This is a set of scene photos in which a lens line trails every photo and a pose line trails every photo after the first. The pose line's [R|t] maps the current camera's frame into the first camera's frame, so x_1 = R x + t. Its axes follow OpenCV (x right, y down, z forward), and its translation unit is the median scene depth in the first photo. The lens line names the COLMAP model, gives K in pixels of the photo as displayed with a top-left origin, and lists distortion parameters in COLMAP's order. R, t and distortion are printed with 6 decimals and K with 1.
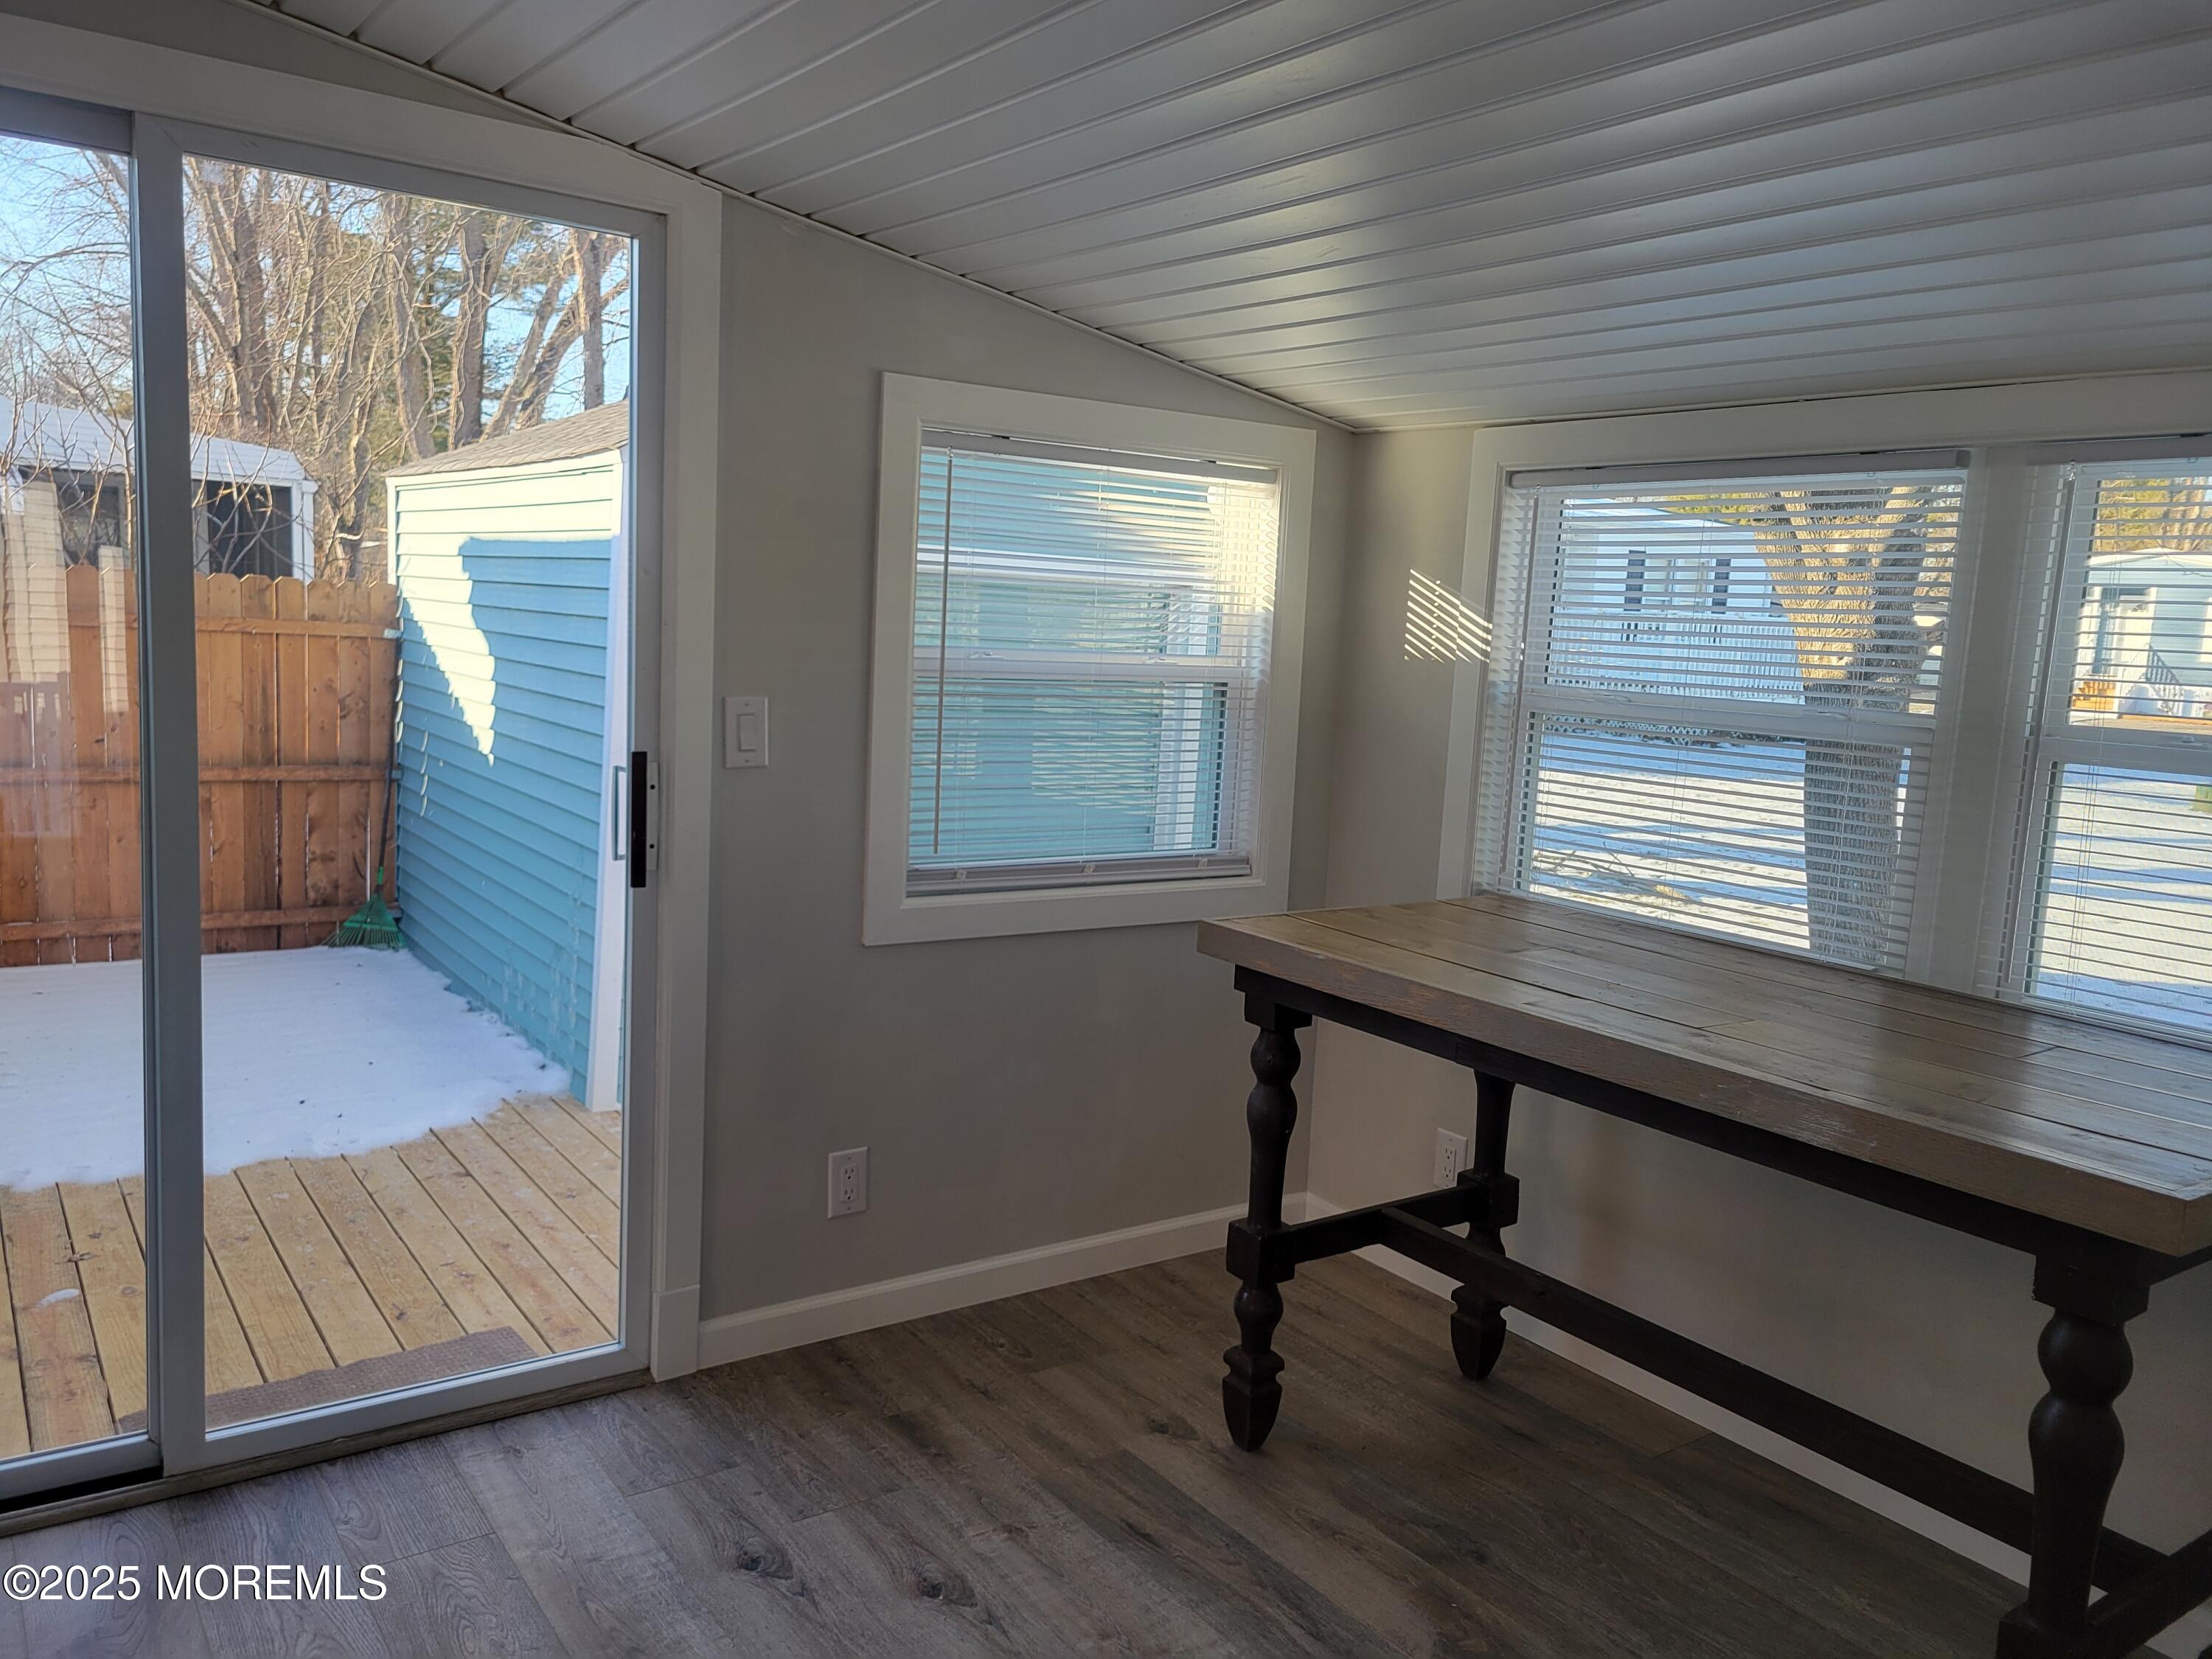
lens RADIAL K [[1648.6, 0, 1062.4], [0, 1648.6, 846.2], [0, 0, 1]] dist [0.063362, -0.041252]
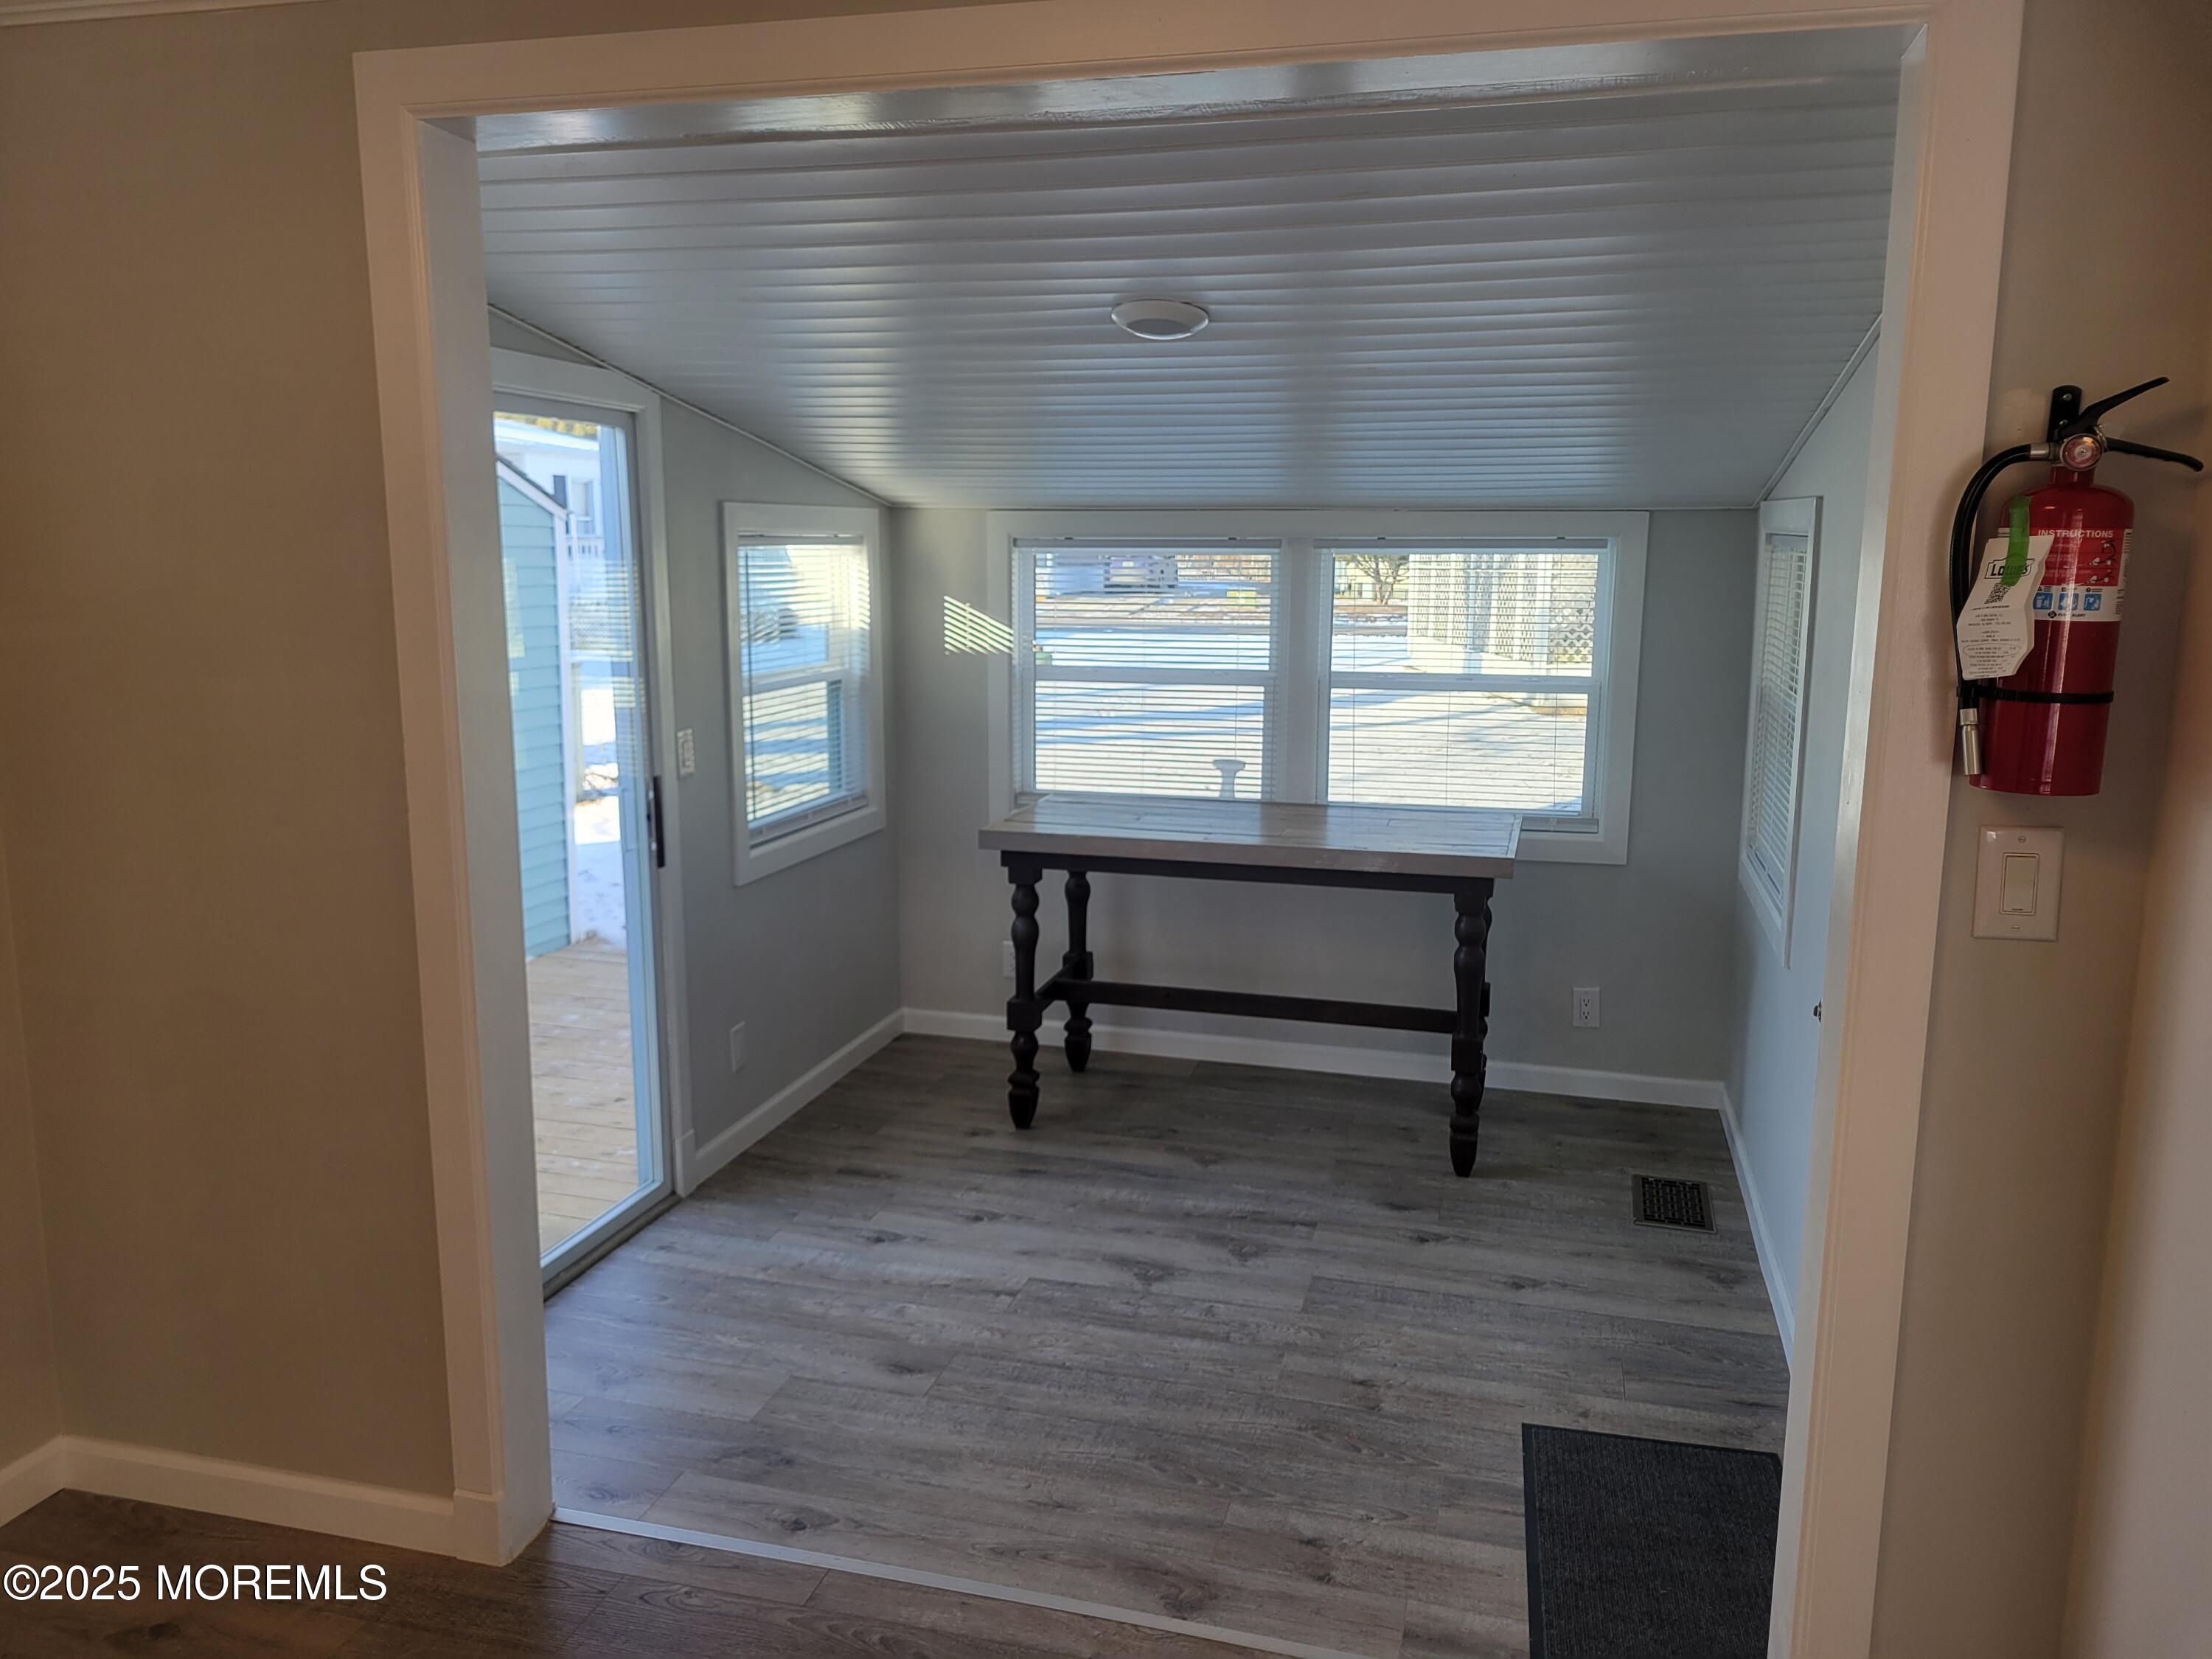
lens RADIAL K [[1648.6, 0, 1072.8], [0, 1648.6, 841.4], [0, 0, 1]] dist [0.063362, -0.041252]
pose [[0.777075, -0.158376, 0.609157, -0.848848], [0.123688, 0.987378, 0.098927, -0.096009], [-0.617136, -0.001528, 0.786855, -0.382097]]
